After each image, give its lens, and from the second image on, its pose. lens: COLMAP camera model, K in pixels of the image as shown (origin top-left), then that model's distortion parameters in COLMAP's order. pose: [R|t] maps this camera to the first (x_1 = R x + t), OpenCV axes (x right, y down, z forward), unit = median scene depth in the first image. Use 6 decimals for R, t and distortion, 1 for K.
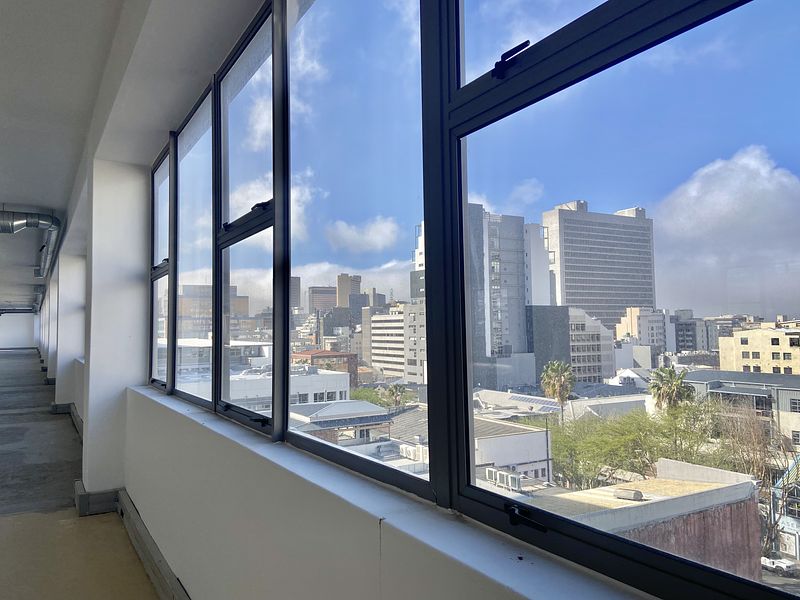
lens RADIAL K [[599.3, 0, 389.5], [0, 599.3, 289.2], [0, 0, 1]] dist [0.128714, -0.166428]
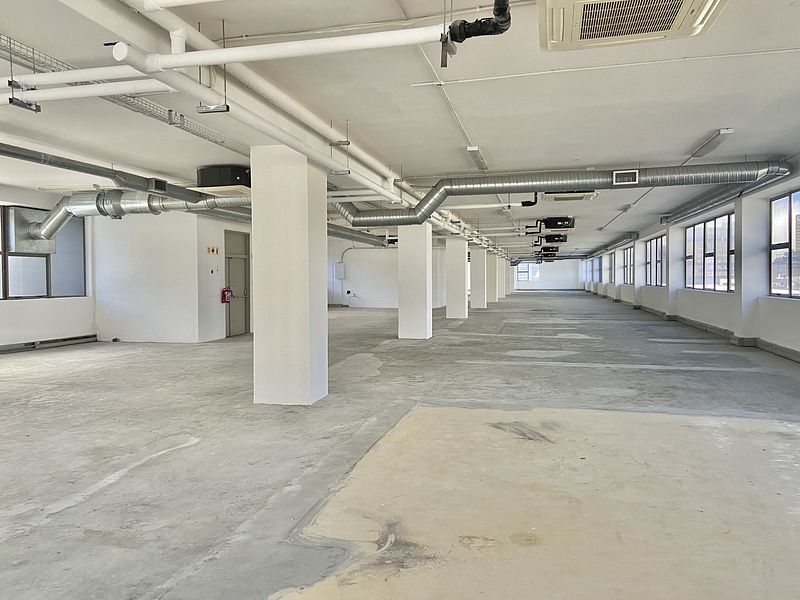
lens RADIAL K [[599.3, 0, 389.5], [0, 599.3, 289.2], [0, 0, 1]] dist [0.128714, -0.166428]
pose [[0.720090, 0.022110, -0.693529, -0.153688], [0.038921, 0.996632, 0.072185, -0.001236], [0.692788, -0.078973, 0.716804, -0.133961]]
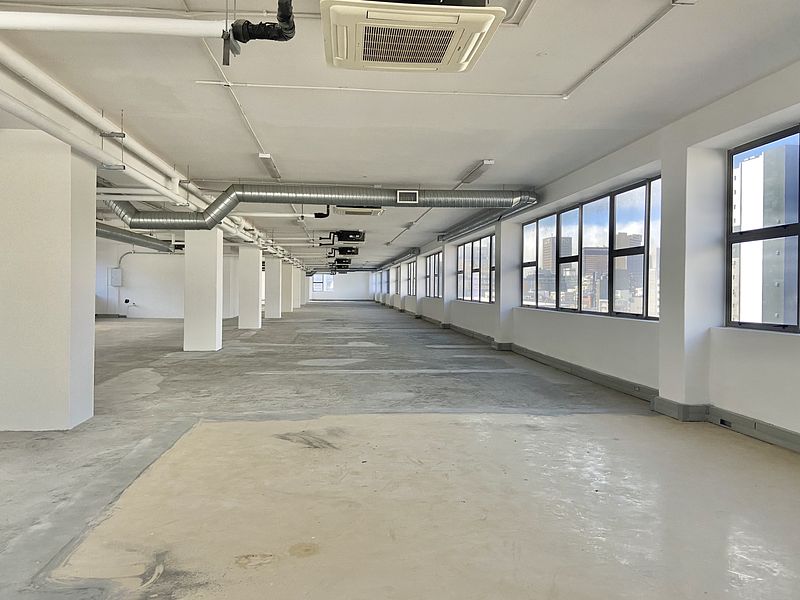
lens RADIAL K [[599.3, 0, 389.5], [0, 599.3, 289.2], [0, 0, 1]] dist [0.128714, -0.166428]
pose [[0.908273, 0.022750, -0.417758, -0.152568], [0.003874, 0.998020, 0.062774, -0.000479], [0.418359, -0.058634, 0.906387, -0.129815]]
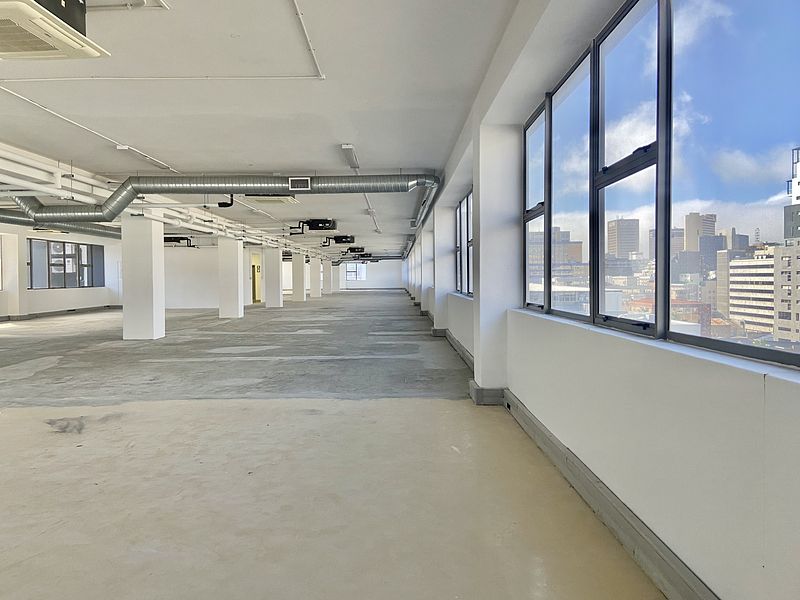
lens RADIAL K [[599.3, 0, 389.5], [0, 599.3, 289.2], [0, 0, 1]] dist [0.128714, -0.166428]
pose [[0.860126, 0.016001, -0.509831, -0.003398], [0.029132, 0.996335, 0.080418, 0.004232], [0.509249, -0.084022, 0.856508, -0.051128]]
